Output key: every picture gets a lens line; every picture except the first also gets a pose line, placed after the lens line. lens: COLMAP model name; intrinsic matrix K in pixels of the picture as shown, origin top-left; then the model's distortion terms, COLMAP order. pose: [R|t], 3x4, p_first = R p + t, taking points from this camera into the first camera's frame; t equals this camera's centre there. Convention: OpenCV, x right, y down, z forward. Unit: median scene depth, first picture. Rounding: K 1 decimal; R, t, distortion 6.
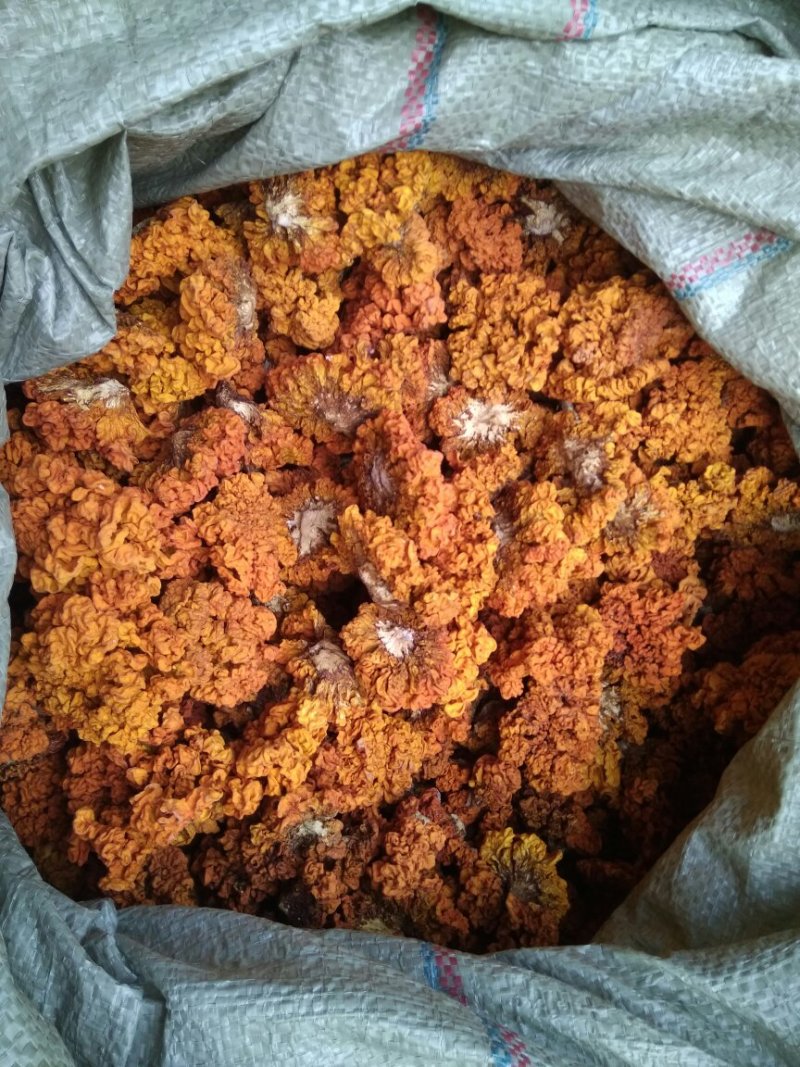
lens RADIAL K [[844.0, 0, 394.3], [0, 844.0, 546.9], [0, 0, 1]] dist [0.137183, -0.191943]
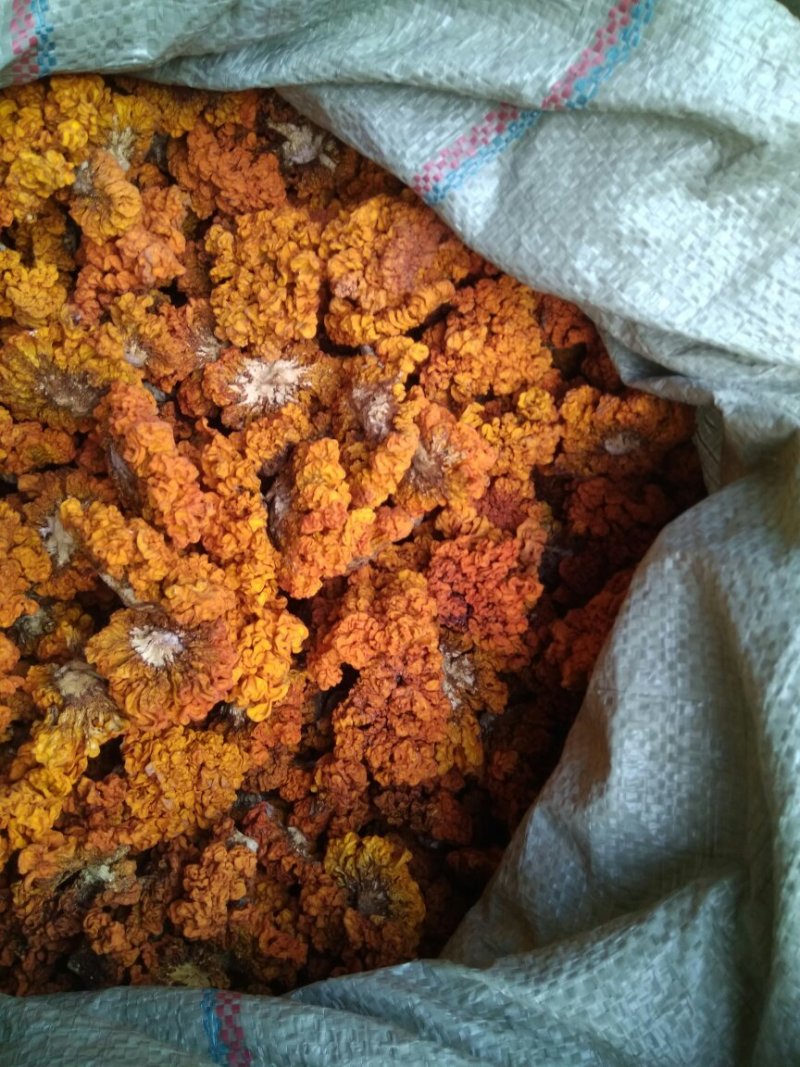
lens RADIAL K [[821.2, 0, 418.0], [0, 821.2, 551.7], [0, 0, 1]] dist [0.141041, -0.214480]
pose [[0.987676, -0.154787, -0.023173, 0.288463], [0.155158, 0.987773, 0.015181, 0.042082], [0.020540, -0.018589, 0.999616, 0.158239]]
